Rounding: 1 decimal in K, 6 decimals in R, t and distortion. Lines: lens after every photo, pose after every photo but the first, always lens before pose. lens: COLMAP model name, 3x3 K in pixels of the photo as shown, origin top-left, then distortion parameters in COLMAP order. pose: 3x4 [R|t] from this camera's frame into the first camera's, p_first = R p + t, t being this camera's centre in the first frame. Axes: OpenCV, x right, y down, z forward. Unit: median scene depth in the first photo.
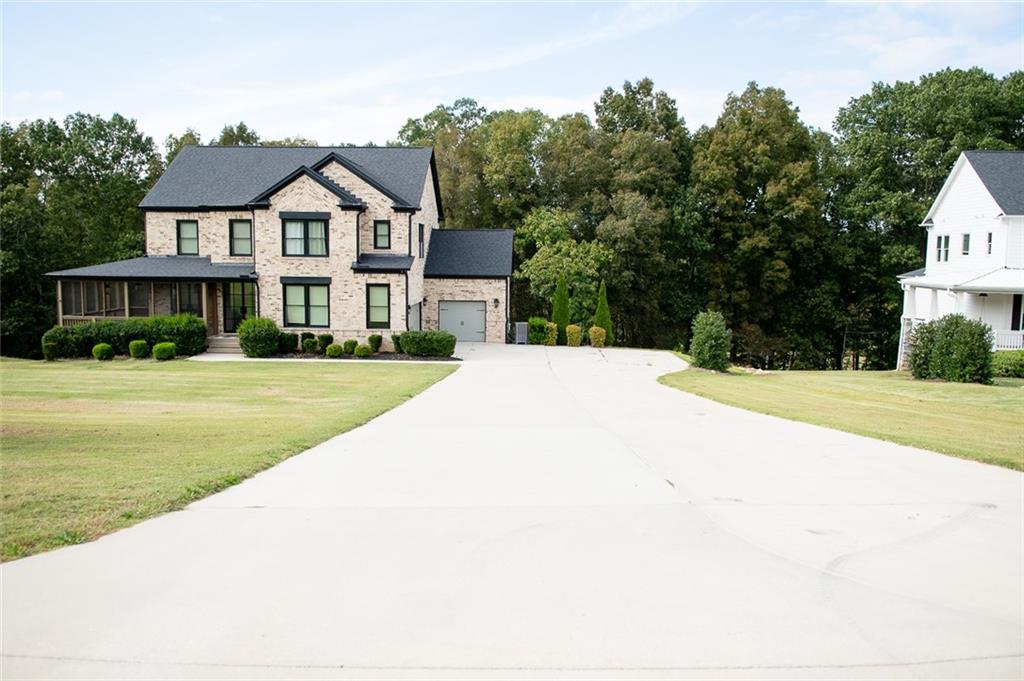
lens RADIAL K [[761.8, 0, 500.9], [0, 761.8, 340.1], [0, 0, 1]] dist [-0.033419, -0.000762]
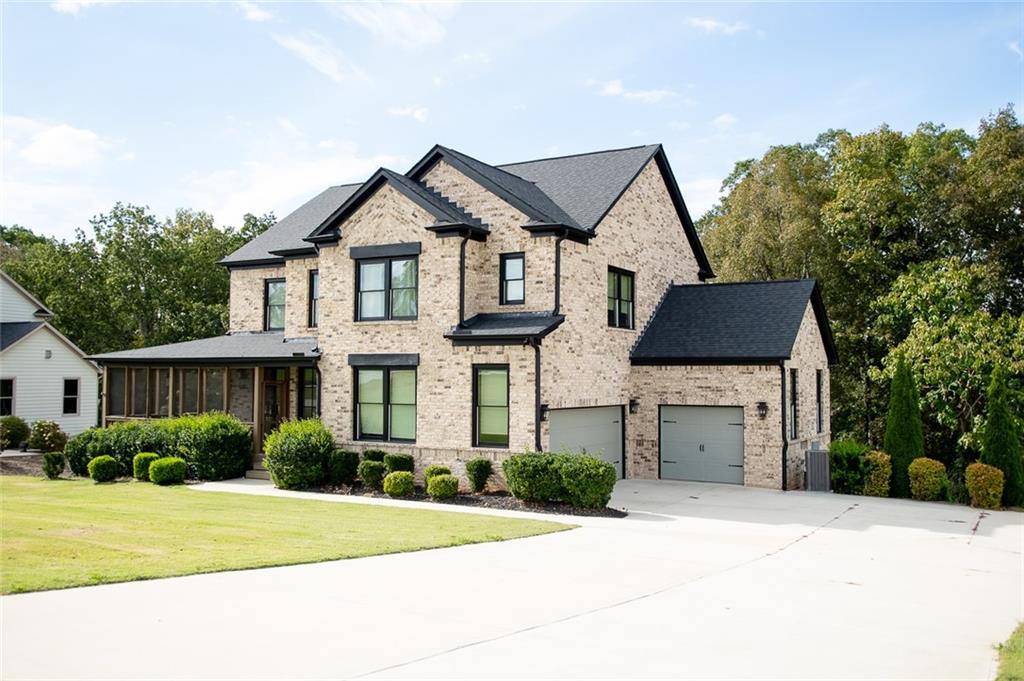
lens RADIAL K [[888.1, 0, 512.0], [0, 888.1, 340.5], [0, 0, 1]] dist [-0.006523, -0.001727]
pose [[0.884394, -0.026439, -0.465992, 0.148426], [-0.047786, 0.988019, -0.146749, 0.001861], [0.464289, 0.152051, 0.872534, 0.446377]]
